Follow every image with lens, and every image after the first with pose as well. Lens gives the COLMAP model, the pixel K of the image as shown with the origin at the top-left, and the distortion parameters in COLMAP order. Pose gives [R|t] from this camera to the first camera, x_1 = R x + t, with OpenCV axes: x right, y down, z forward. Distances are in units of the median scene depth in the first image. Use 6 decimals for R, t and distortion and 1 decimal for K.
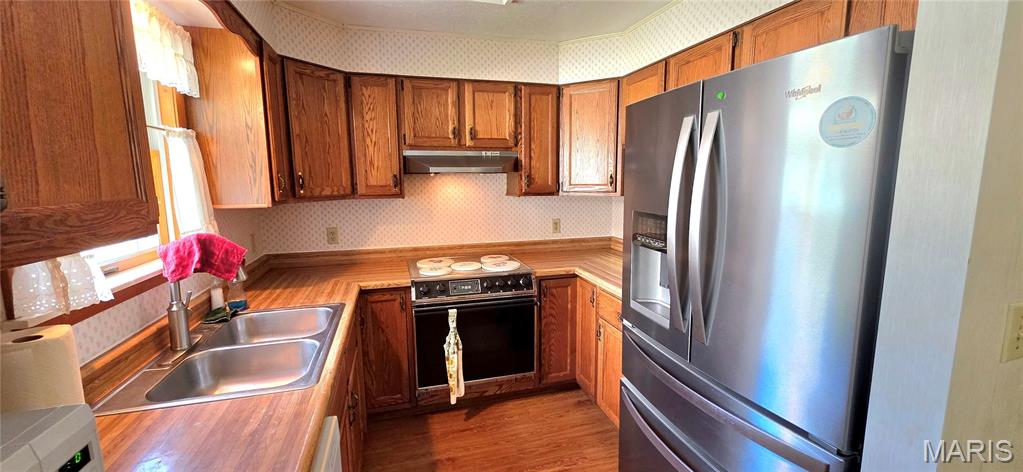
lens RADIAL K [[409.2, 0, 511.6], [0, 409.2, 234.5], [0, 0, 1]] dist [0.001287, -0.000551]
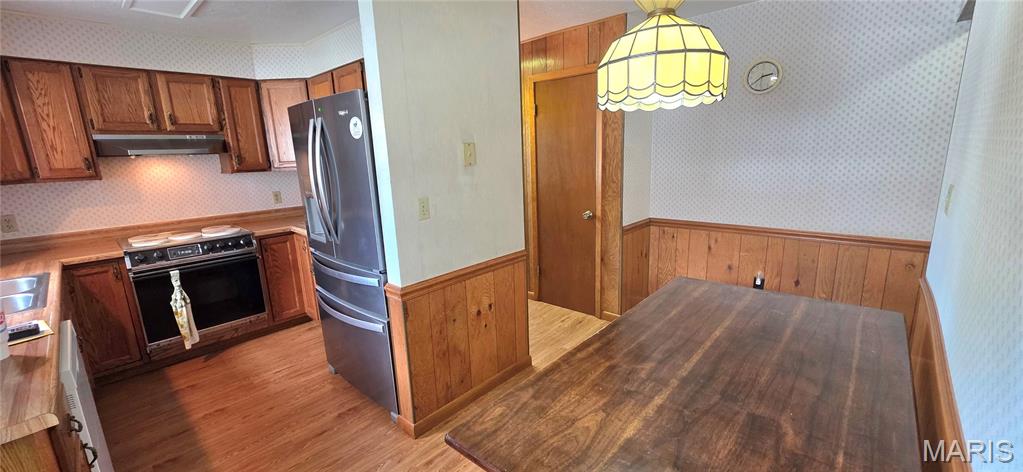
lens RADIAL K [[409.2, 0, 510.5], [0, 409.2, 238.6], [0, 0, 1]] dist [0.001287, -0.000551]
pose [[0.860173, -0.126316, 0.494112, 0.112237], [0.095715, 0.991611, 0.086873, 0.075357], [-0.500940, -0.027432, 0.865047, -0.480622]]
